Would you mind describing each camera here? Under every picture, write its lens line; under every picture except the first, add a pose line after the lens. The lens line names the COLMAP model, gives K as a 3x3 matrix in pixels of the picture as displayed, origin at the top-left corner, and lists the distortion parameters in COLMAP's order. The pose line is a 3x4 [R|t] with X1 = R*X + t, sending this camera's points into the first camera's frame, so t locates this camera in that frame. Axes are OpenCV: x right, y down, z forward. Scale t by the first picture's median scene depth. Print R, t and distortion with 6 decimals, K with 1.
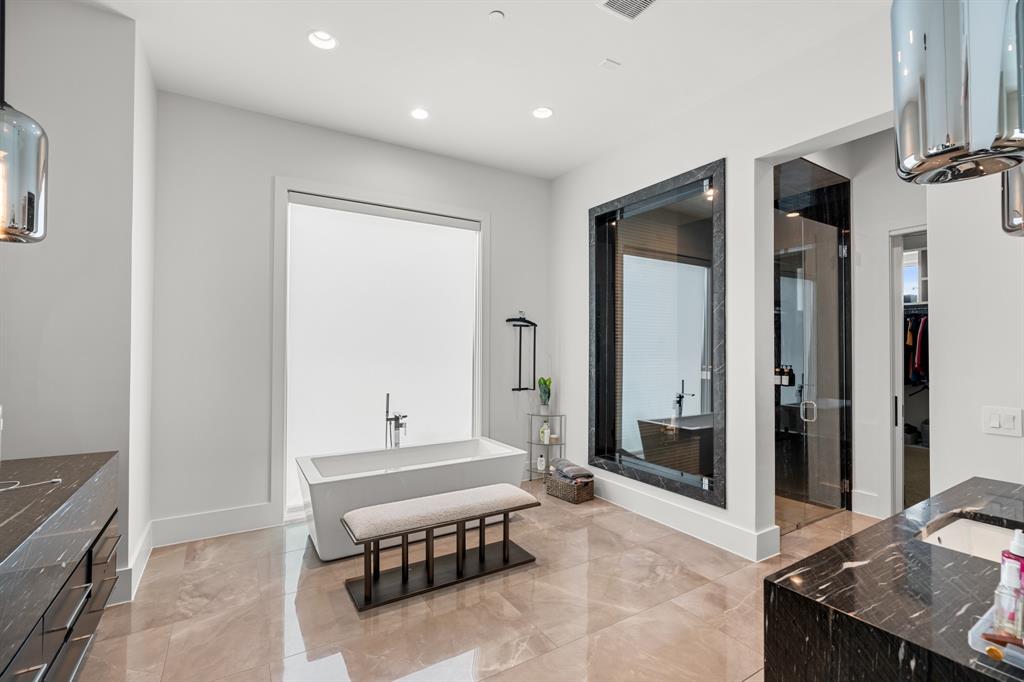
lens RADIAL K [[458.3, 0, 513.9], [0, 458.3, 342.1], [0, 0, 1]] dist [-0.009925, 0.001627]
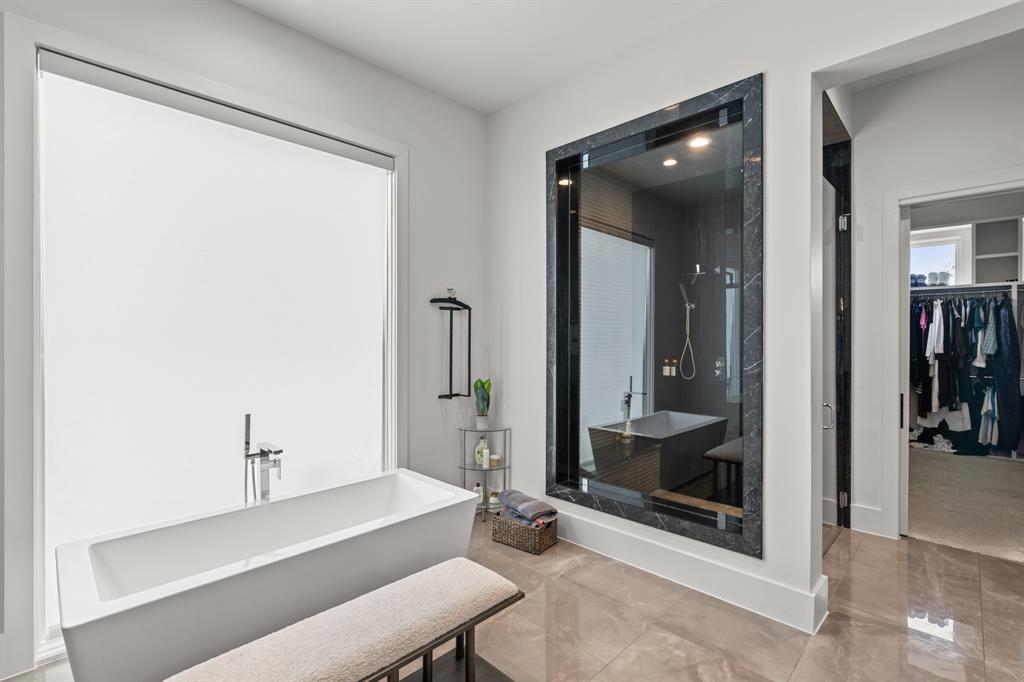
lens RADIAL K [[458.3, 0, 508.8], [0, 458.3, 342.0], [0, 0, 1]] dist [-0.009925, 0.001627]
pose [[0.971099, -0.004871, 0.238629, -0.076321], [0.000816, 0.999854, 0.017091, 0.005259], [-0.238677, -0.016402, 0.970960, 0.304120]]
